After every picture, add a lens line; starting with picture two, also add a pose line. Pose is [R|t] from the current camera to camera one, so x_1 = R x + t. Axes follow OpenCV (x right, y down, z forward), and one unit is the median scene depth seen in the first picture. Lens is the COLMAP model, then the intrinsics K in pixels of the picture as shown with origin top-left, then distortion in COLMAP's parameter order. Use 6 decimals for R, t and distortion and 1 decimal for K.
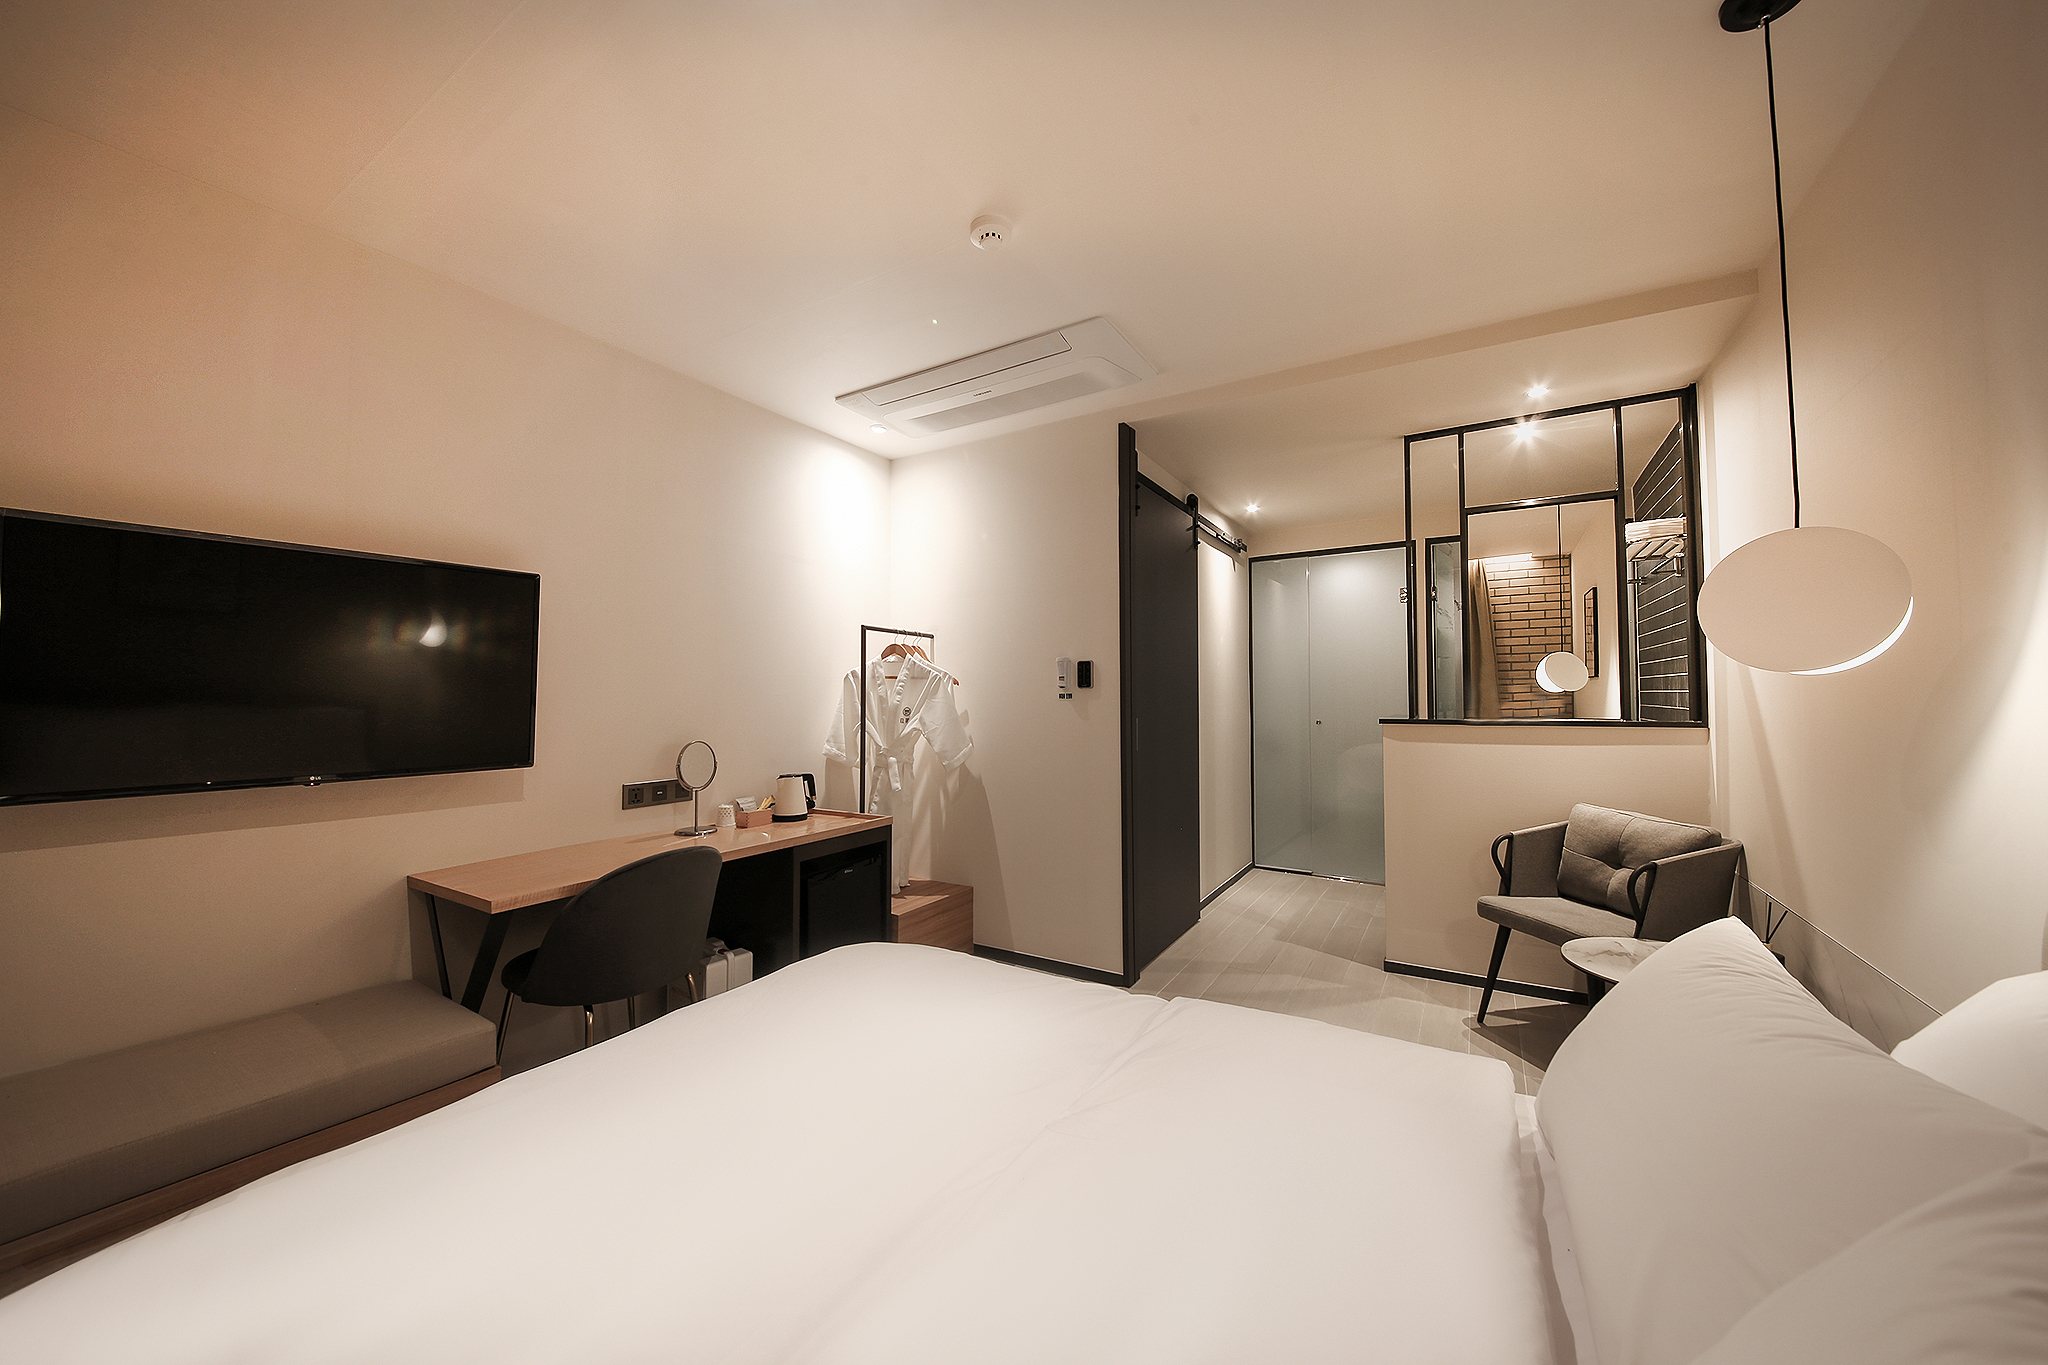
lens RADIAL K [[709.8, 0, 1029.1], [0, 709.8, 674.8], [0, 0, 1]] dist [0.000034, -0.000008]
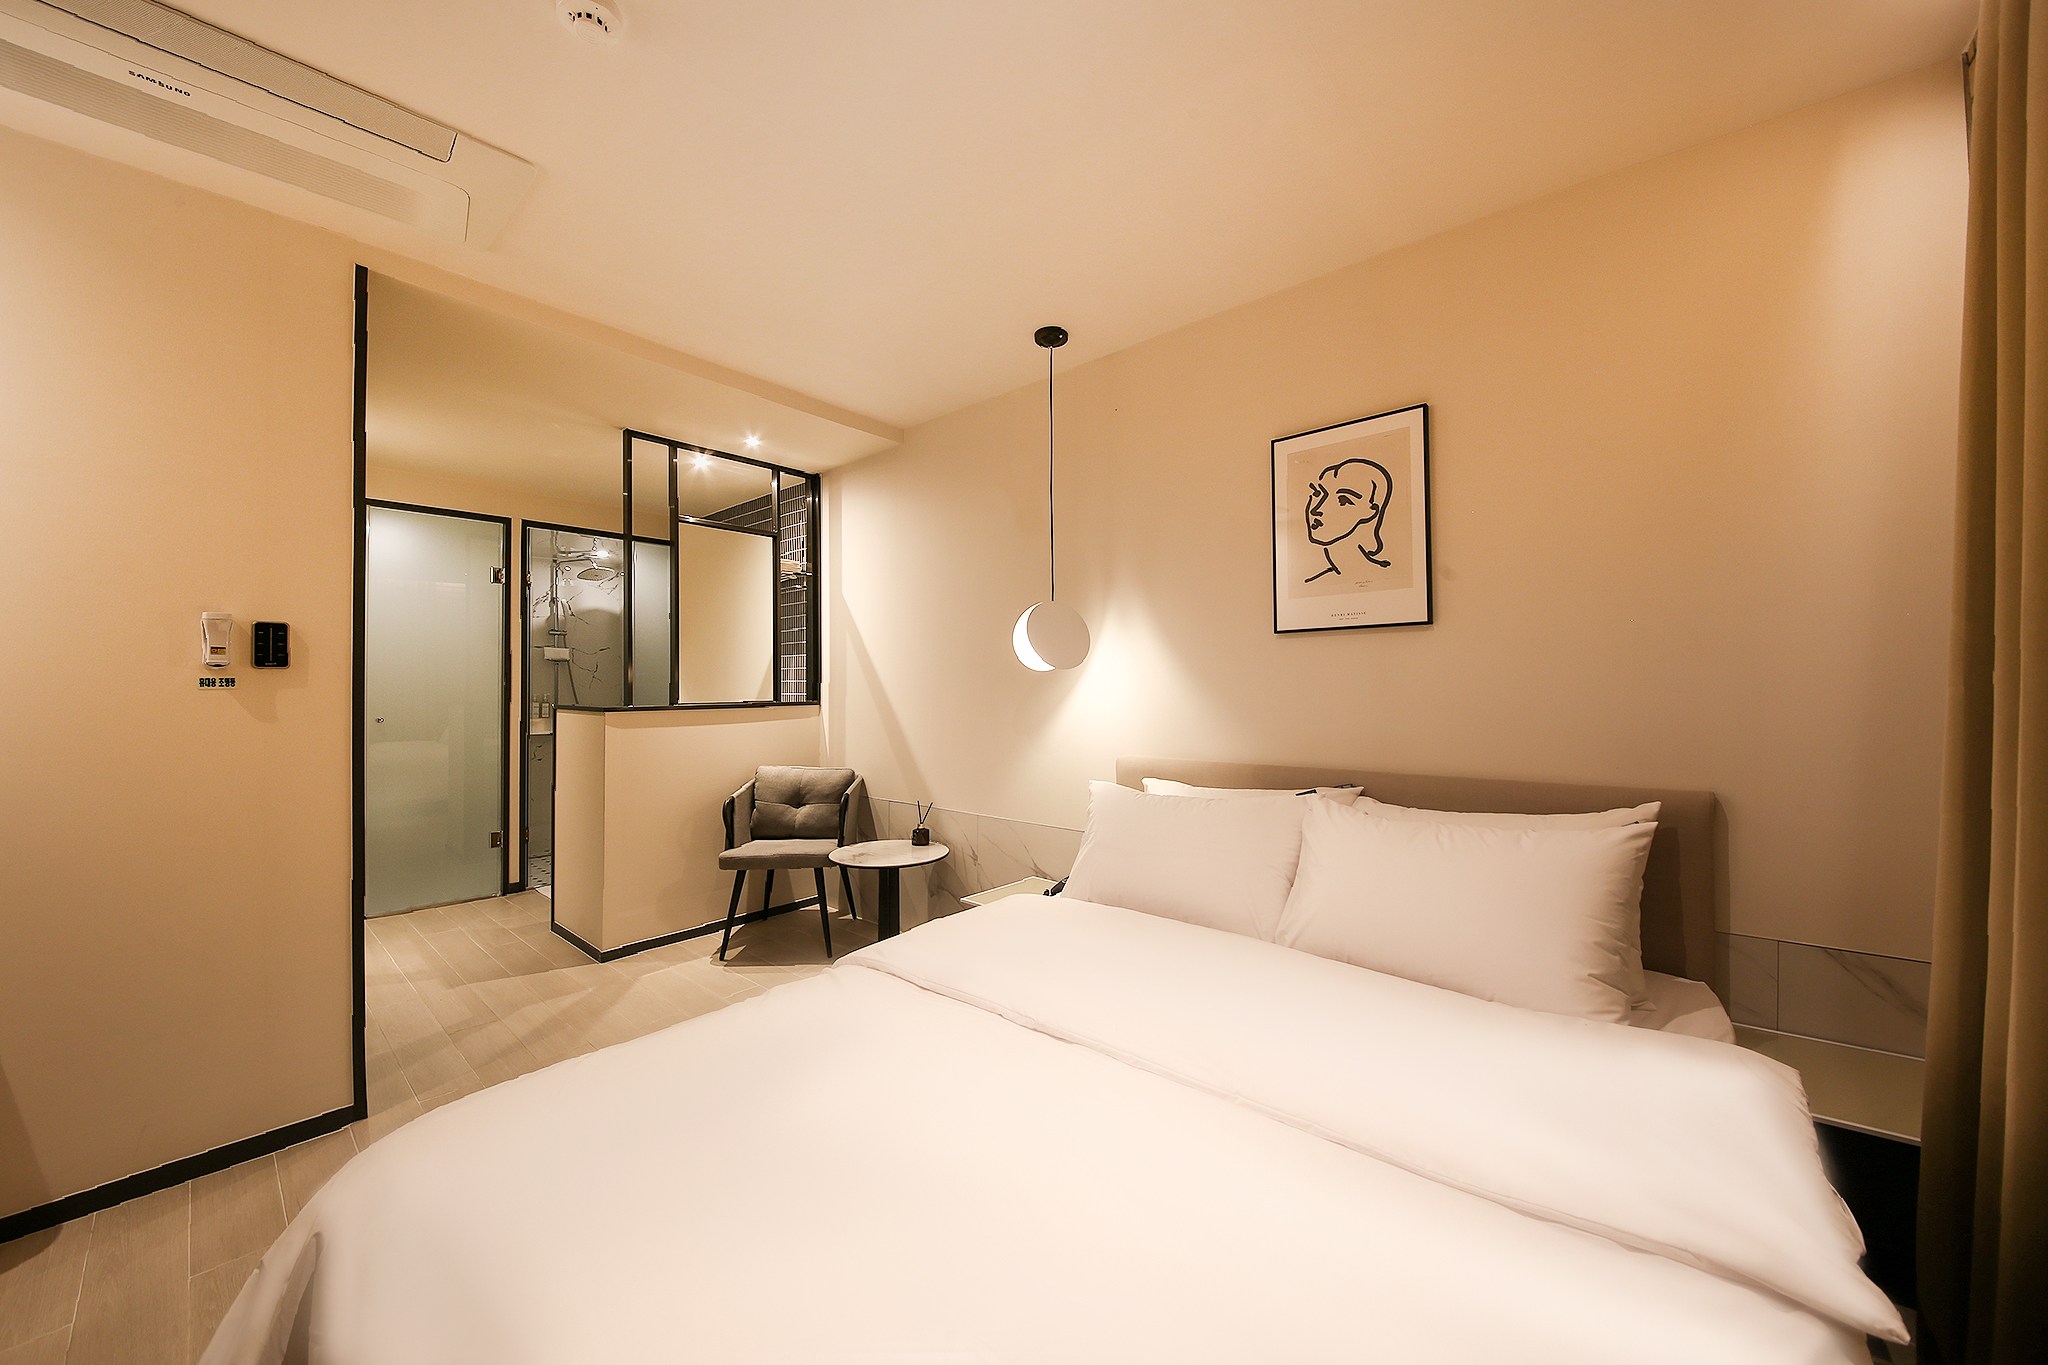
lens RADIAL K [[709.8, 0, 1029.1], [0, 709.8, 674.8], [0, 0, 1]] dist [0.000034, -0.000008]
pose [[0.173061, 0.015554, 0.984788, -0.397139], [-0.023575, 0.999654, -0.011646, 0.015750], [-0.984629, -0.021201, 0.173368, 0.268388]]
